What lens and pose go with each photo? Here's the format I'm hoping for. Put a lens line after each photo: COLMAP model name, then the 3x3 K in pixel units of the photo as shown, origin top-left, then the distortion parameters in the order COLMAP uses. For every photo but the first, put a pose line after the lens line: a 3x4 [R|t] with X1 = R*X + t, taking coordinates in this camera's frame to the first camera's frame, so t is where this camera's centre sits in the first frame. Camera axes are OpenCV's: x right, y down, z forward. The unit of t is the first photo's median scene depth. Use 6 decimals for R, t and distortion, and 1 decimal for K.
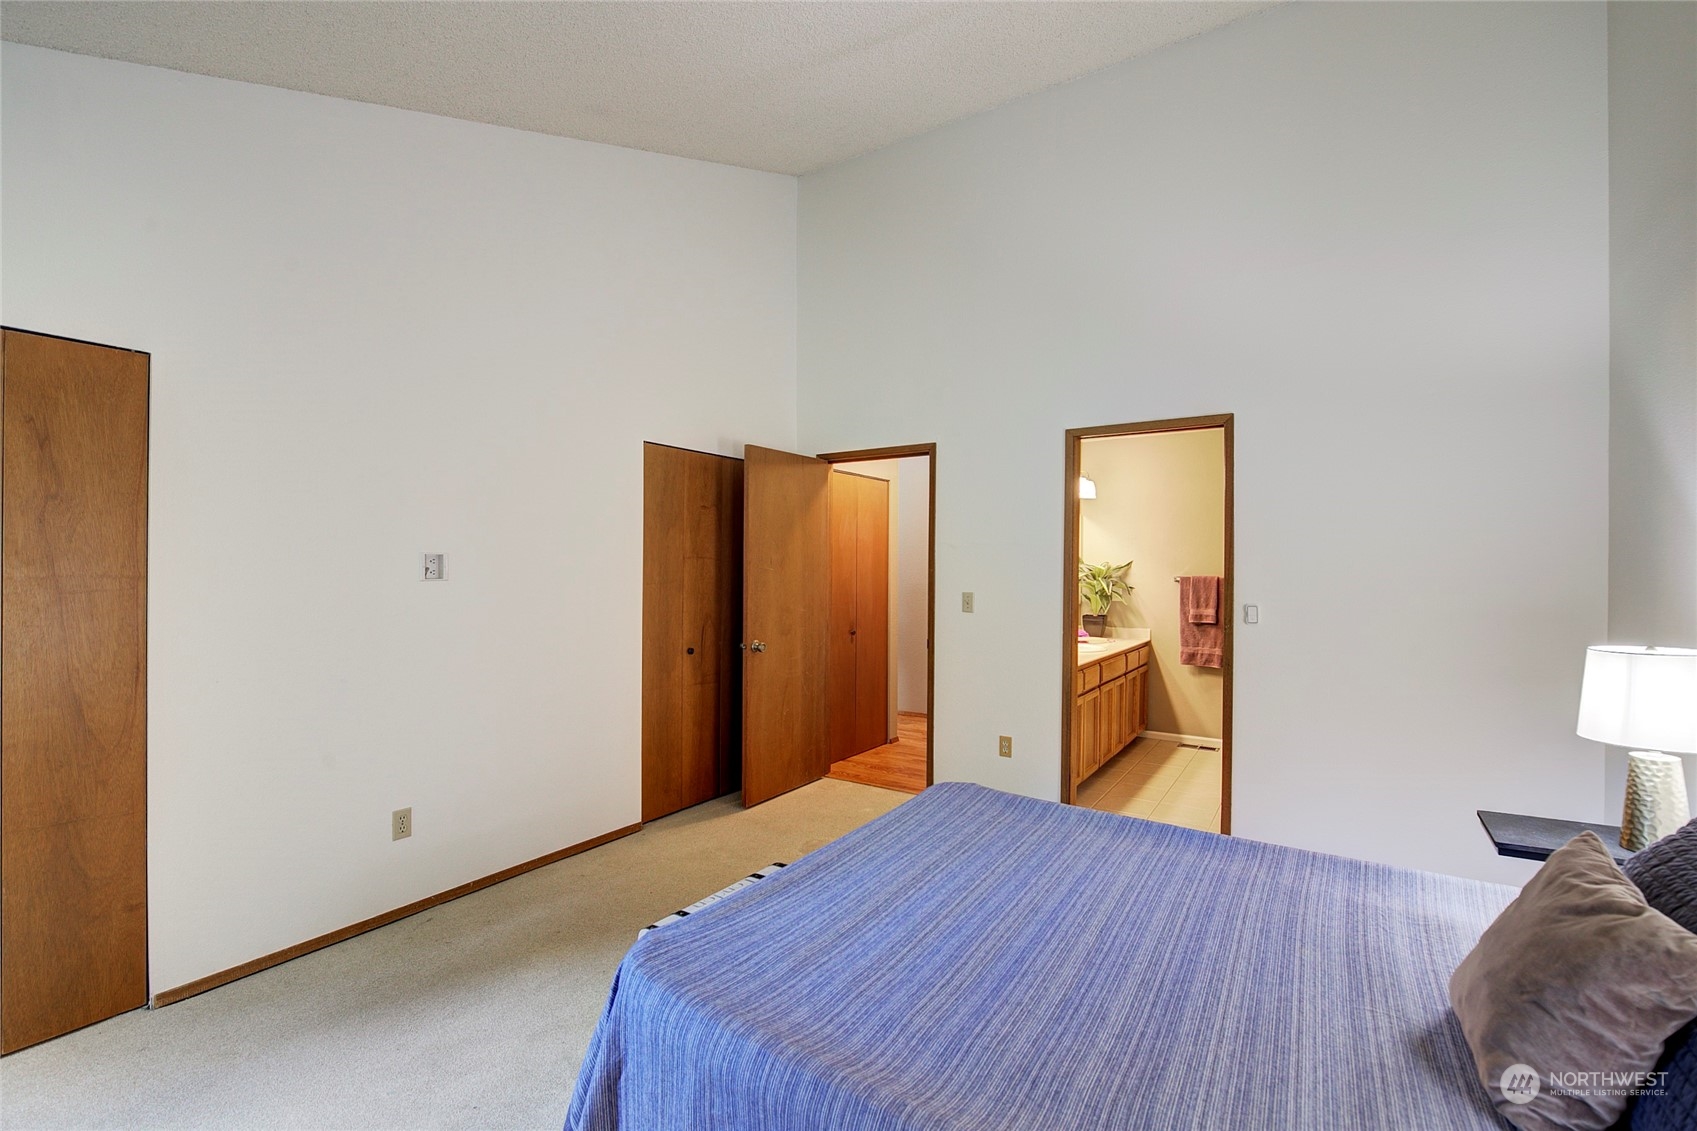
lens RADIAL K [[727.2, 0, 841.7], [0, 727.2, 567.0], [0, 0, 1]] dist [-0.011698, 0.000147]
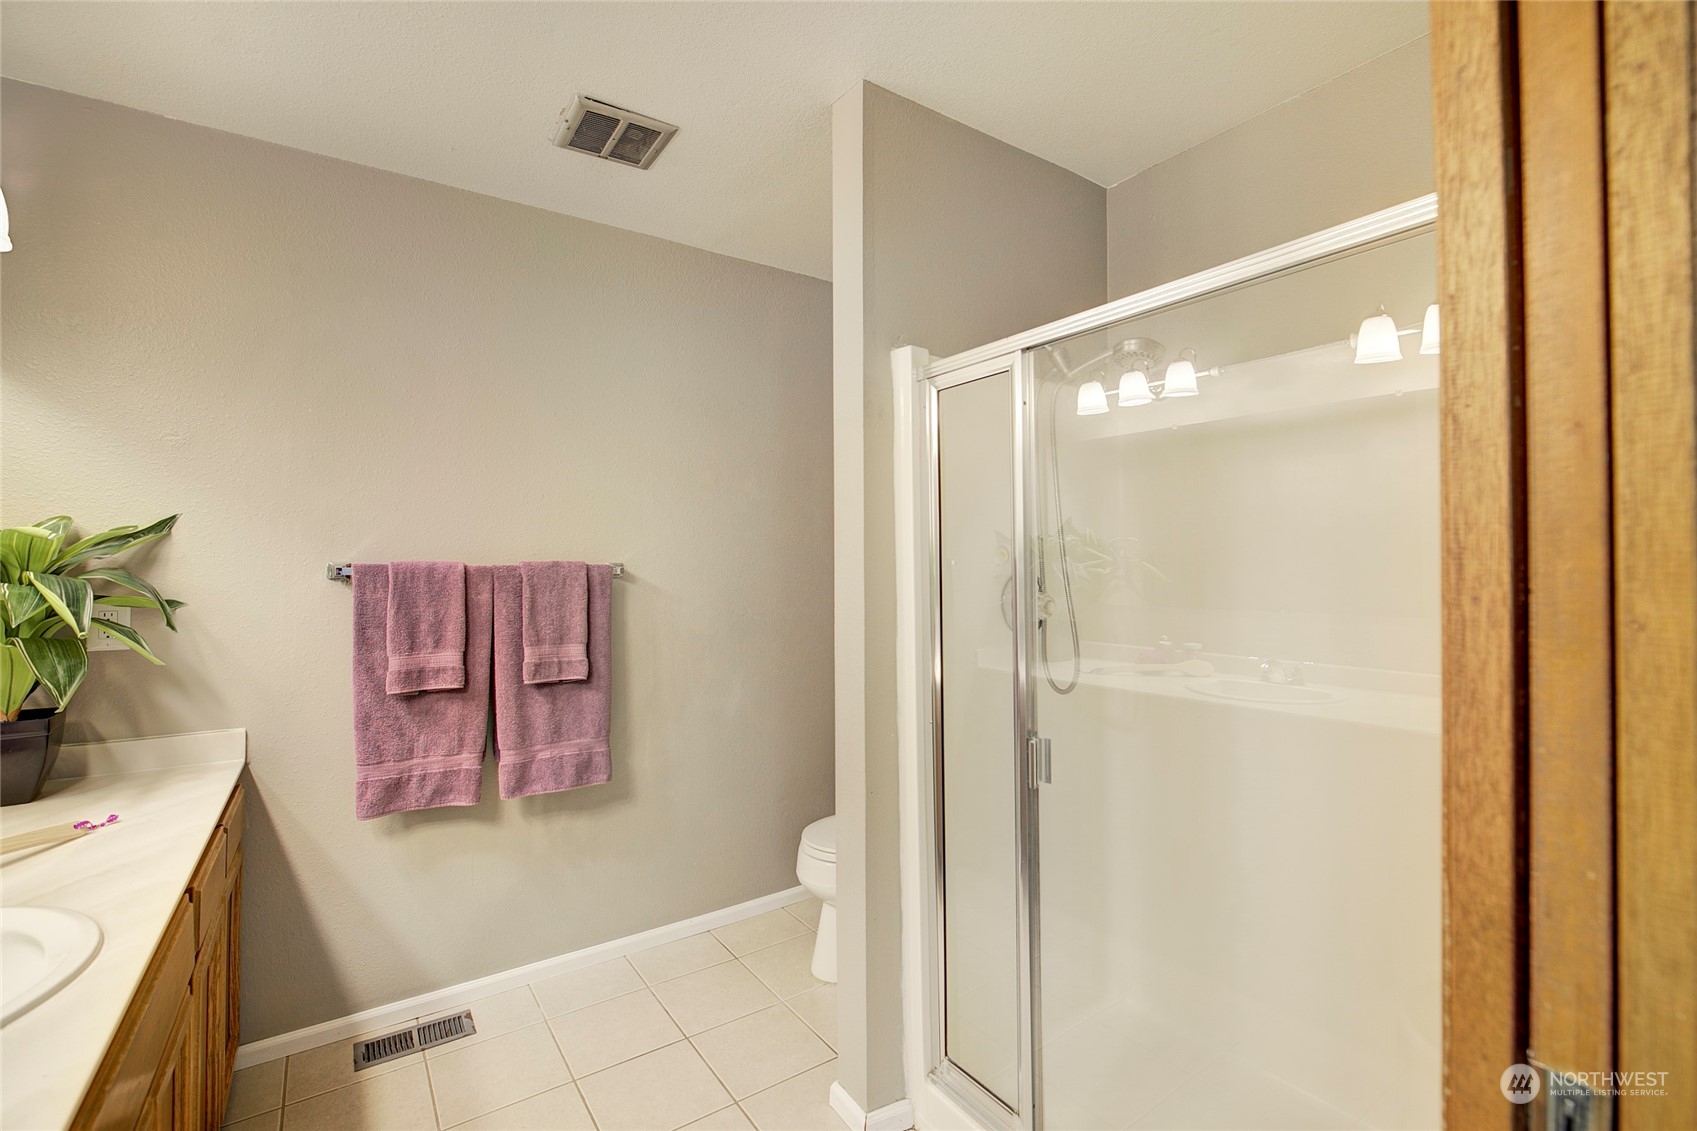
lens RADIAL K [[750.0, 0, 844.9], [0, 750.0, 559.0], [0, 0, 1]] dist [-0.000356, -0.000060]
pose [[0.376807, -0.001337, 0.926291, 0.226315], [0.007756, 0.999968, -0.001712, 0.013229], [-0.926259, 0.007829, 0.376806, 0.654732]]
